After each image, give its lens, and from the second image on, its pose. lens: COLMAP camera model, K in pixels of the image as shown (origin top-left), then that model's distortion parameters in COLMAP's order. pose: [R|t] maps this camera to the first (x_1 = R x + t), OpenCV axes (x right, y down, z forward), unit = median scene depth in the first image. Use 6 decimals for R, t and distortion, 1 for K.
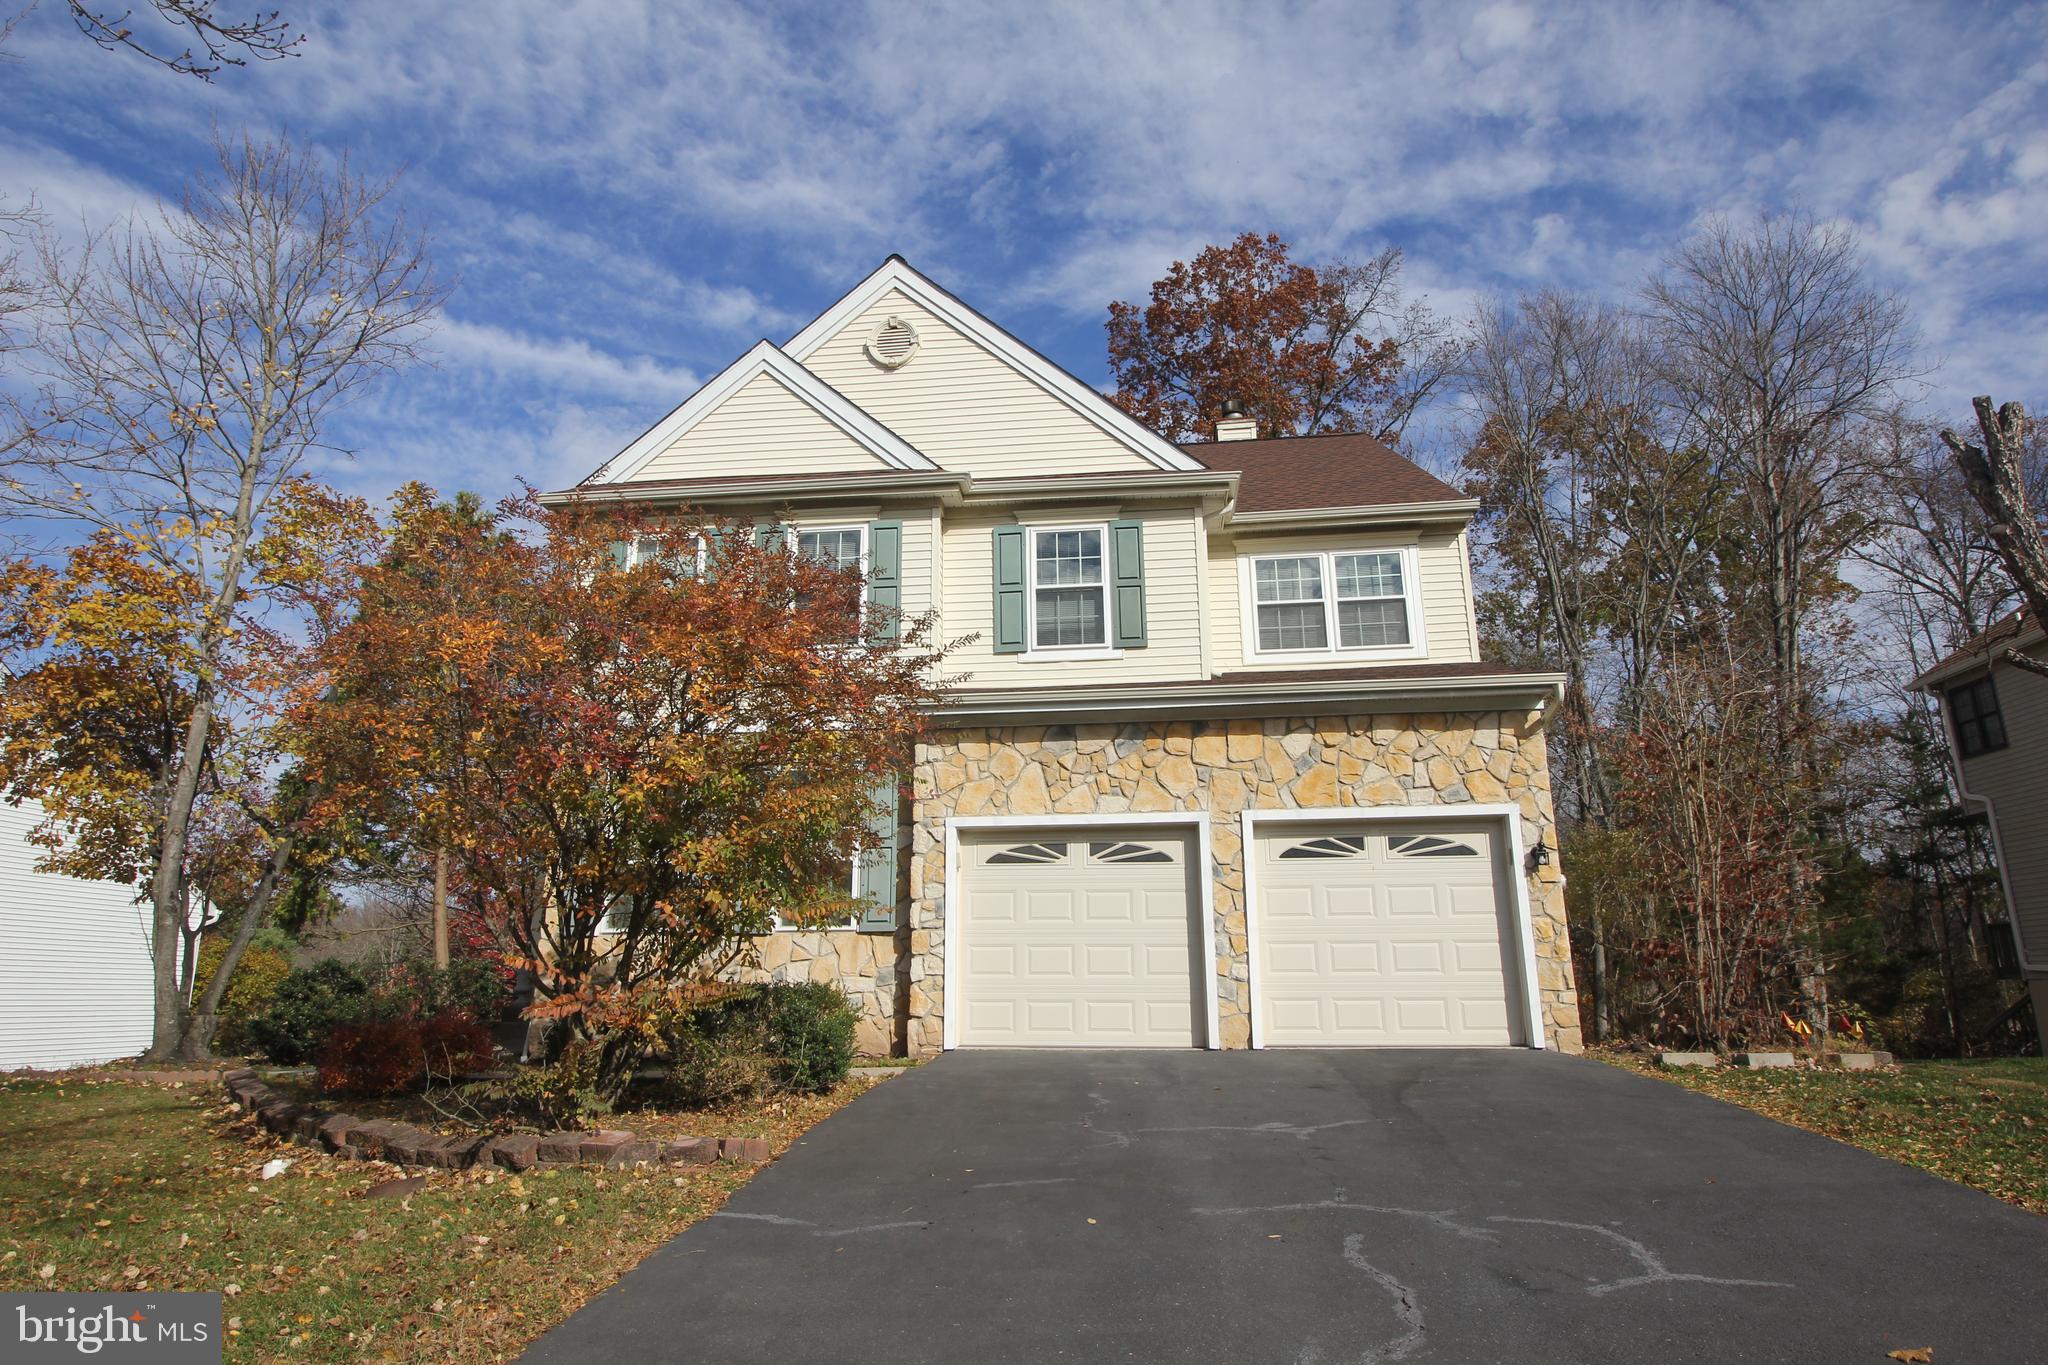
lens RADIAL K [[1141.3, 0, 1028.9], [0, 1141.3, 690.4], [0, 0, 1]] dist [-0.004714, -0.002066]
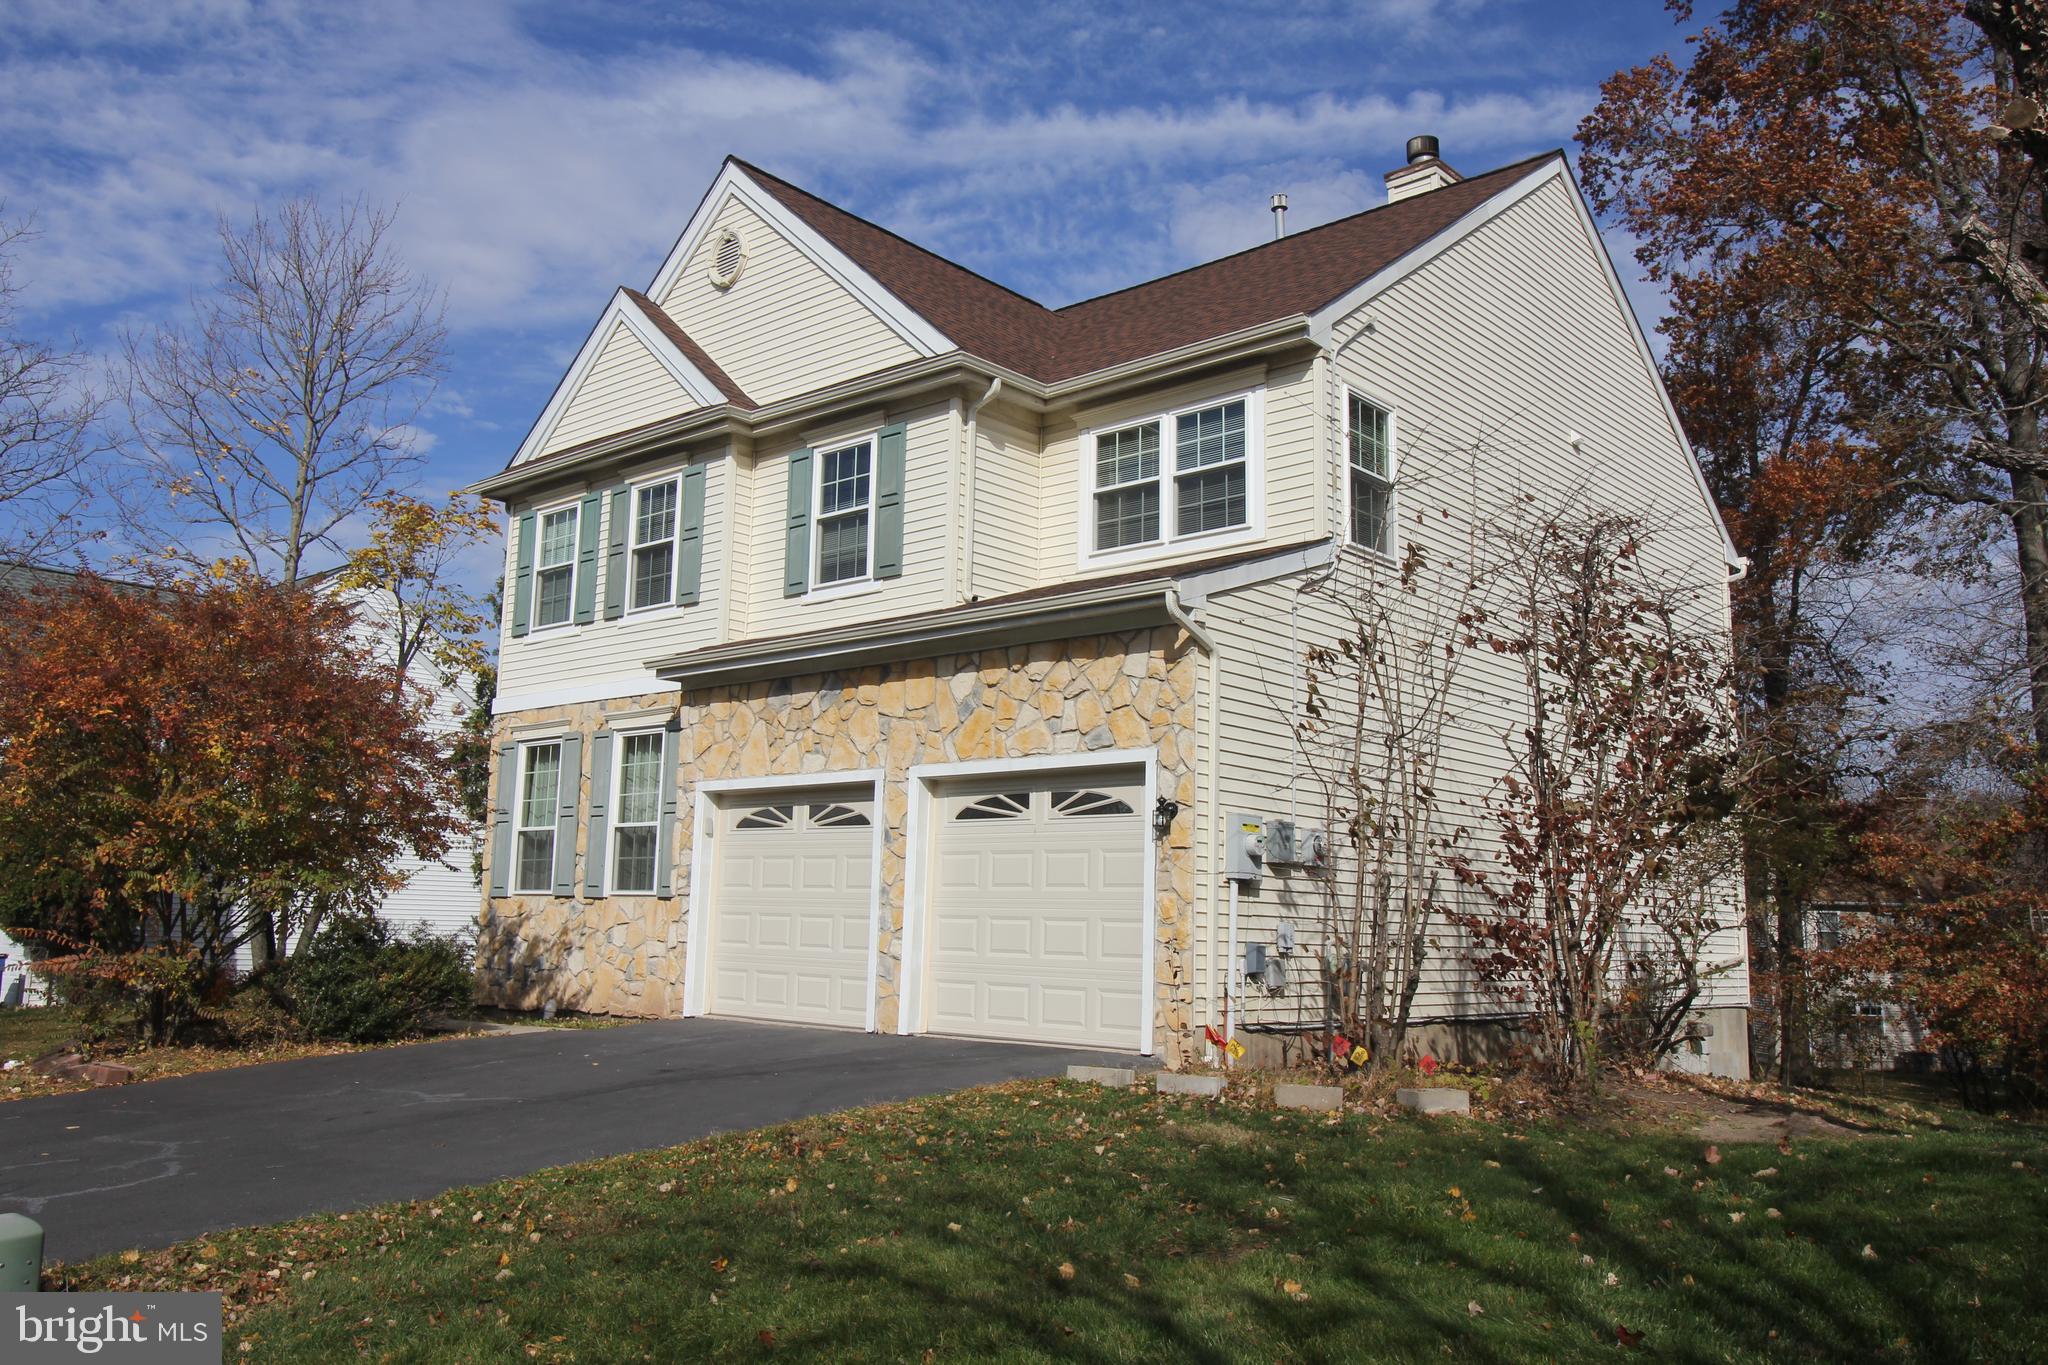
lens RADIAL K [[1636.5, 0, 1021.0], [0, 1636.5, 673.5], [0, 0, 1]] dist [-0.007125, -0.000211]
pose [[0.813395, -0.065645, -0.577996, 0.876139], [0.116177, 0.991927, 0.050835, -0.016333], [0.569992, -0.108498, 0.814455, 0.035866]]
